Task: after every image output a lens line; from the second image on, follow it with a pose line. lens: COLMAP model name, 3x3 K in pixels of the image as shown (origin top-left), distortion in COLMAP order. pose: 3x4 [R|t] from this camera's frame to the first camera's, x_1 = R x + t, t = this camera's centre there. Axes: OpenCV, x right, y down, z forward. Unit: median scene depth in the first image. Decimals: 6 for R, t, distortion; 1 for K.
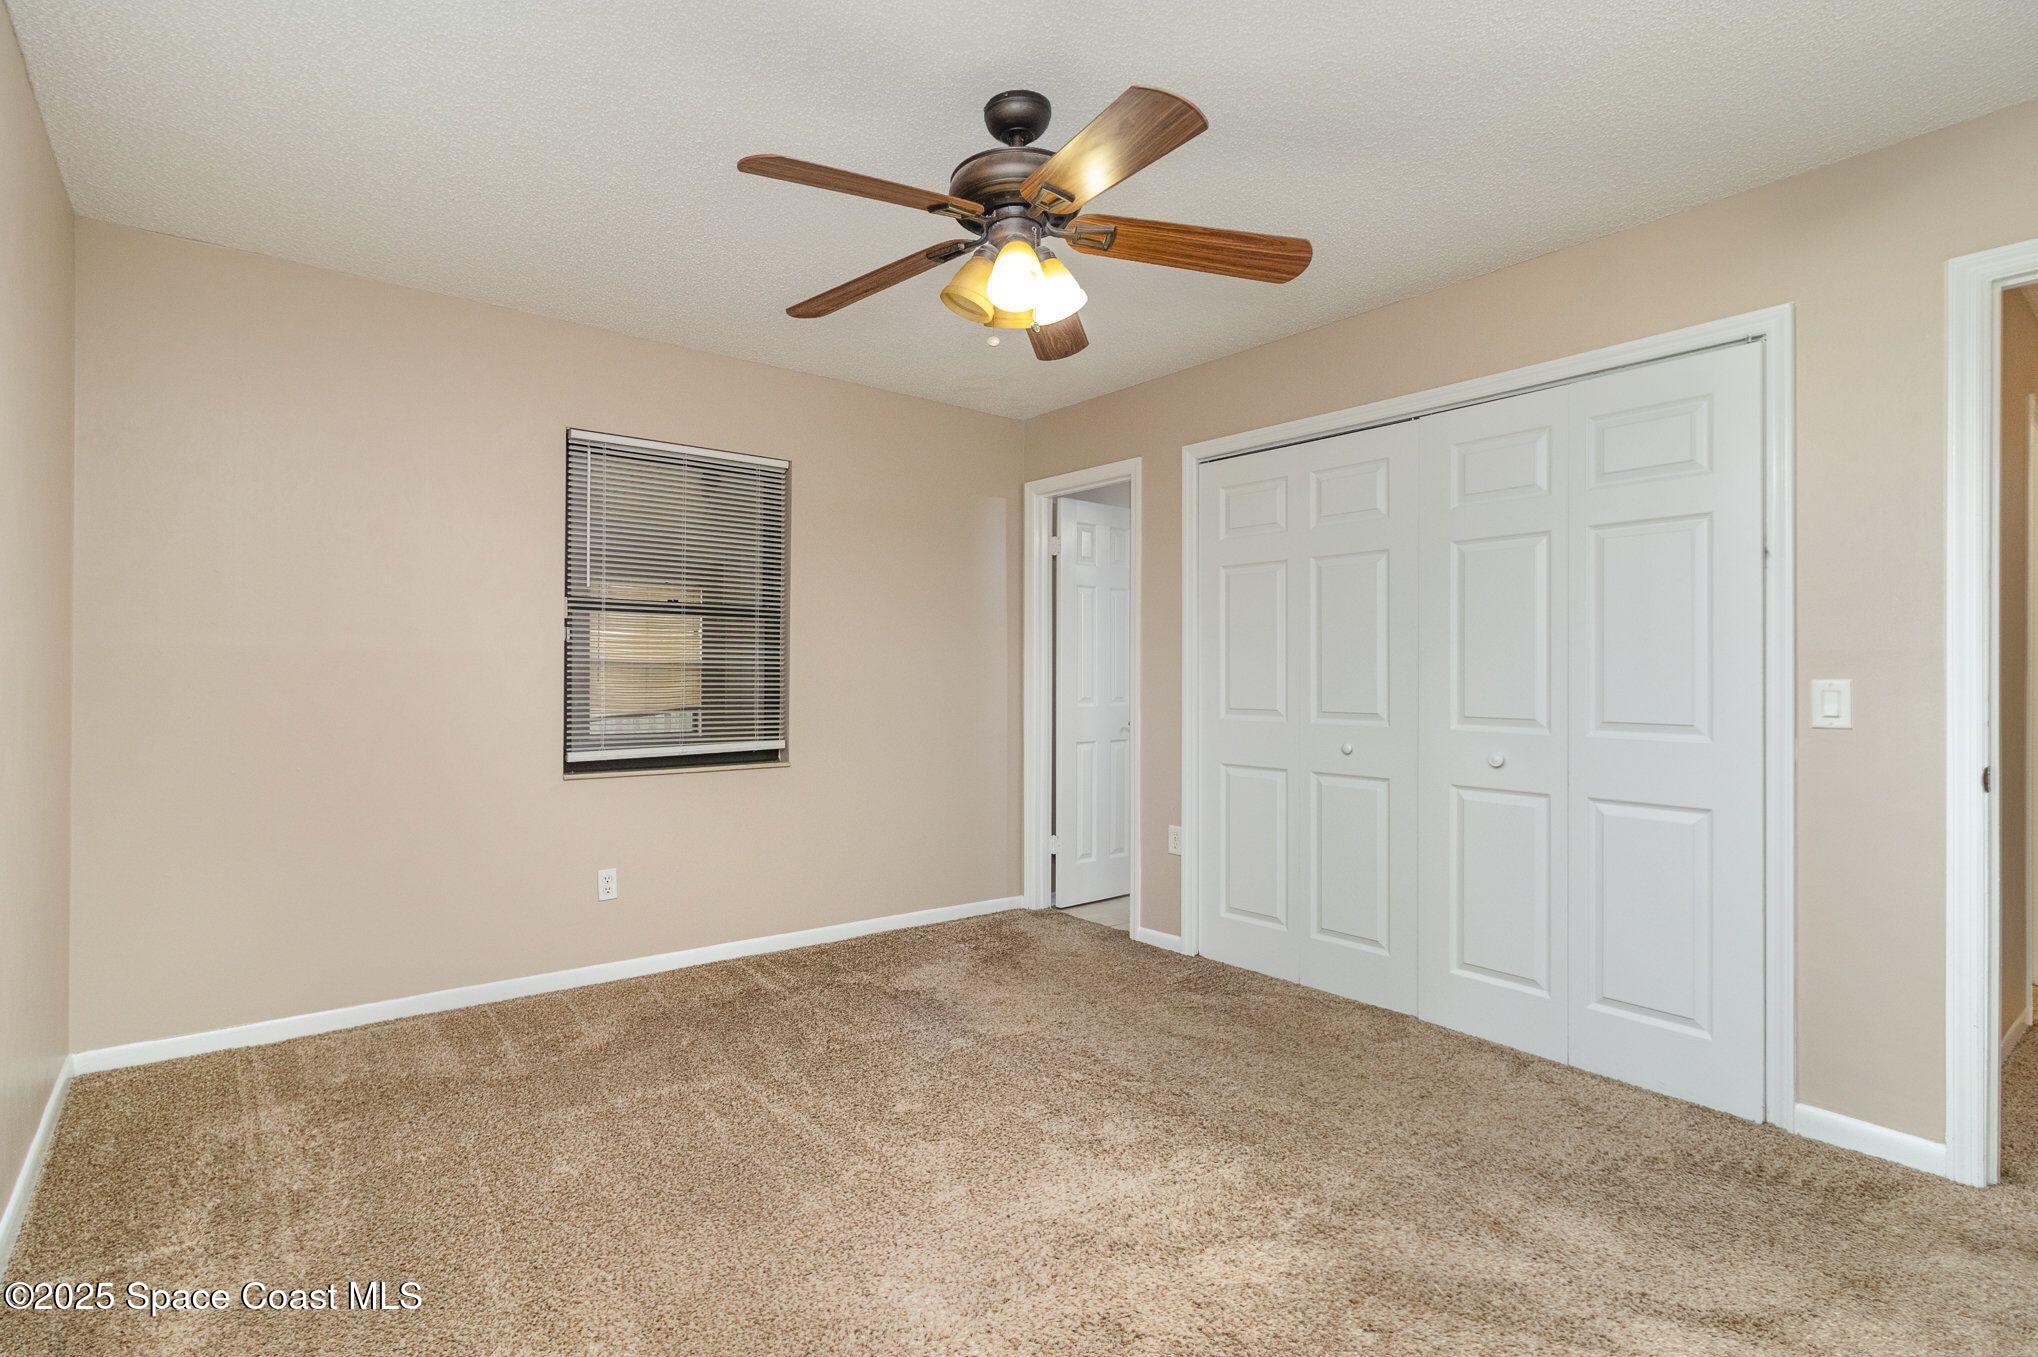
lens RADIAL K [[946.4, 0, 981.8], [0, 946.4, 674.3], [0, 0, 1]] dist [0.000484, 0.000094]
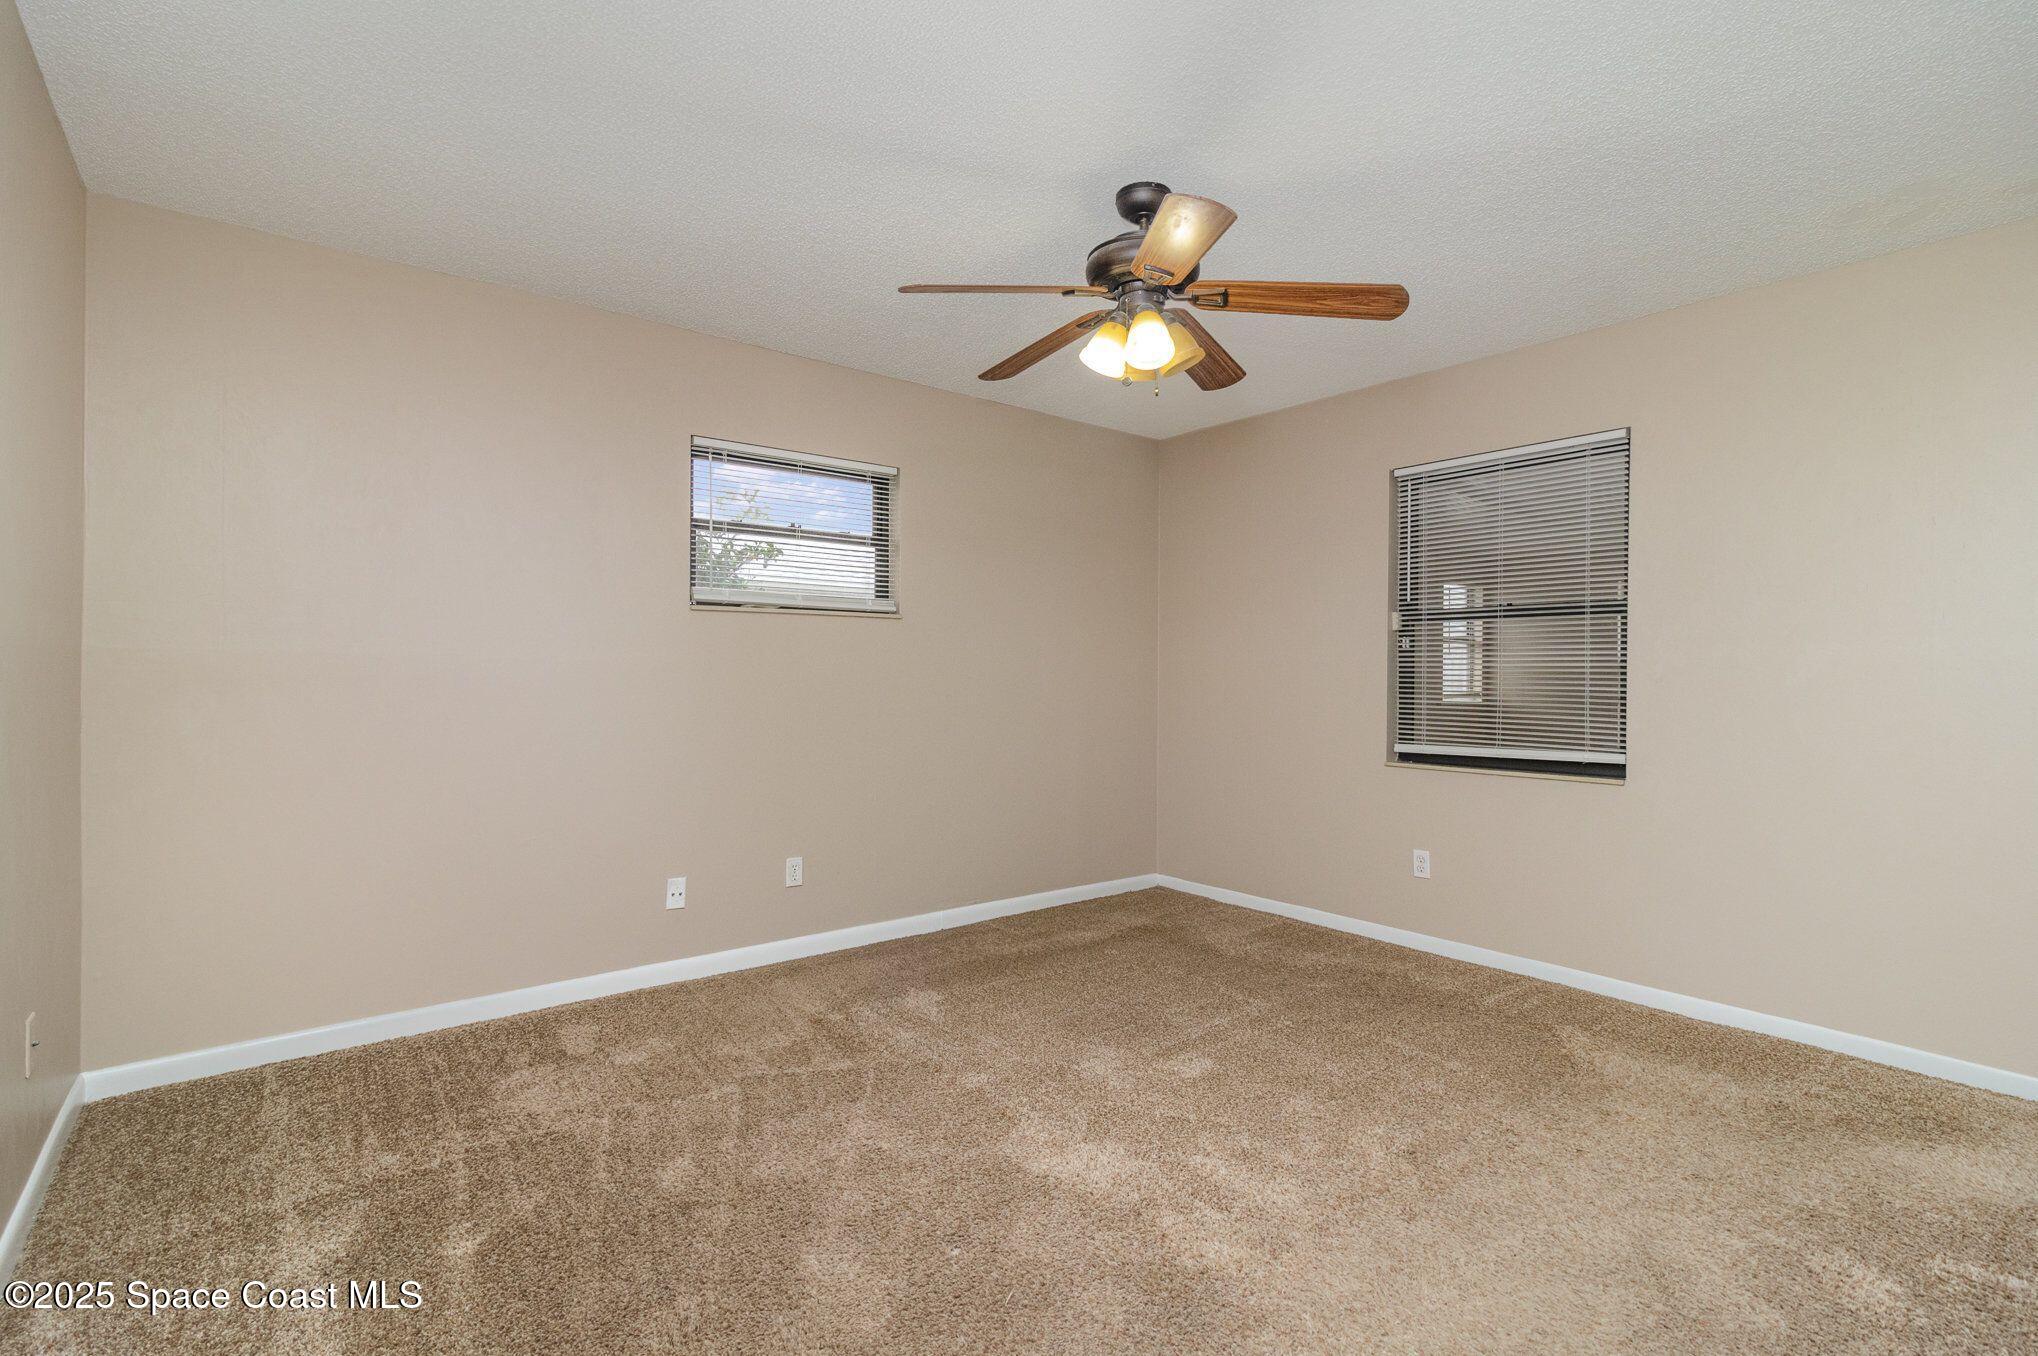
lens RADIAL K [[946.4, 0, 981.8], [0, 946.4, 673.8], [0, 0, 1]] dist [0.000484, 0.000094]
pose [[-0.006524, -0.003865, -0.999971, 0.732865], [0.005697, 0.999976, -0.003902, -0.003197], [0.999962, -0.005723, -0.006502, 0.482721]]
